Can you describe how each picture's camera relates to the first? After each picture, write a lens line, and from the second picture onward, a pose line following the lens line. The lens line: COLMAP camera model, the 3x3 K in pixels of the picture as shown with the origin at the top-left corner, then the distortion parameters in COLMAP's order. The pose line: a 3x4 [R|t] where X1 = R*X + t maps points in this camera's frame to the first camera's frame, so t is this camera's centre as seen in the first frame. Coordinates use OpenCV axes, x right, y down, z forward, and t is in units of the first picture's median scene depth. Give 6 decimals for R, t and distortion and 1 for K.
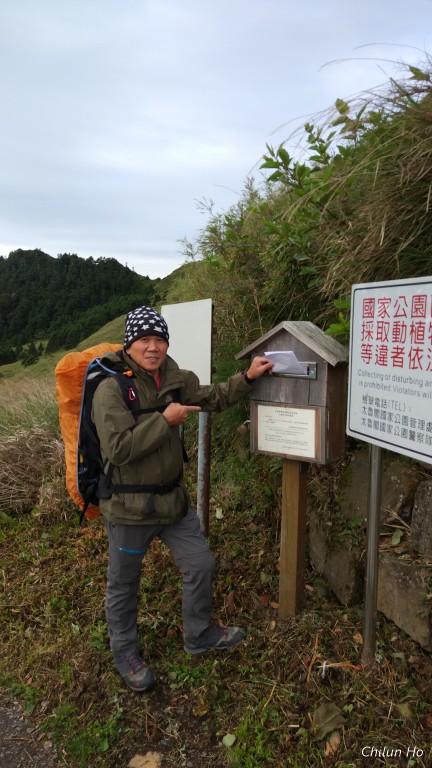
lens RADIAL K [[571.3, 0, 214.0], [0, 571.3, 378.9], [0, 0, 1]] dist [0.083505, -0.092336]
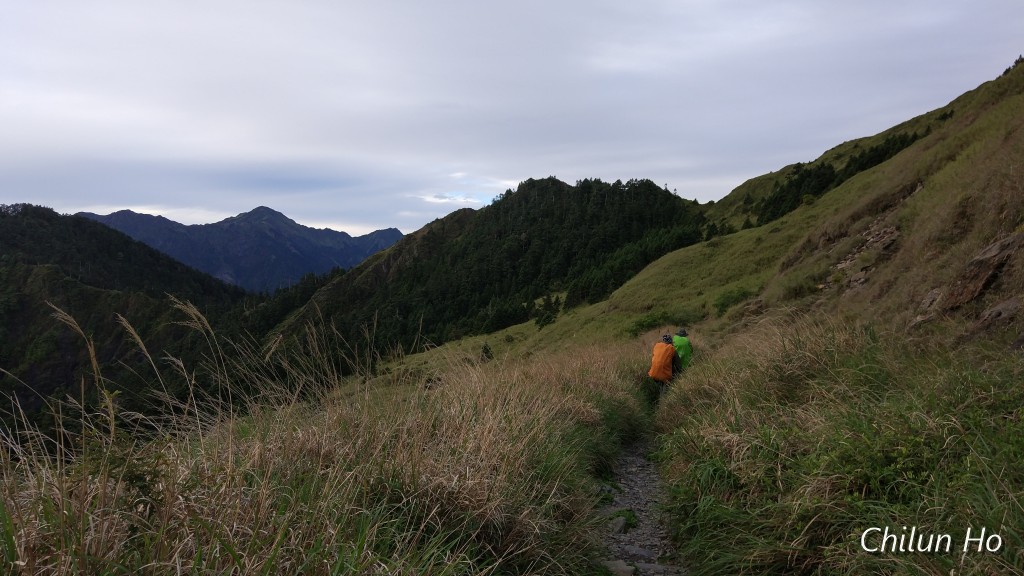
lens RADIAL K [[761.7, 0, 509.9], [0, 761.7, 282.8], [0, 0, 1]] dist [0.083505, -0.092336]
pose [[0.939704, -0.035300, -0.340163, -1.125658], [0.008604, 0.996784, -0.079673, 0.038992], [0.341881, 0.071942, 0.936985, 1.964828]]
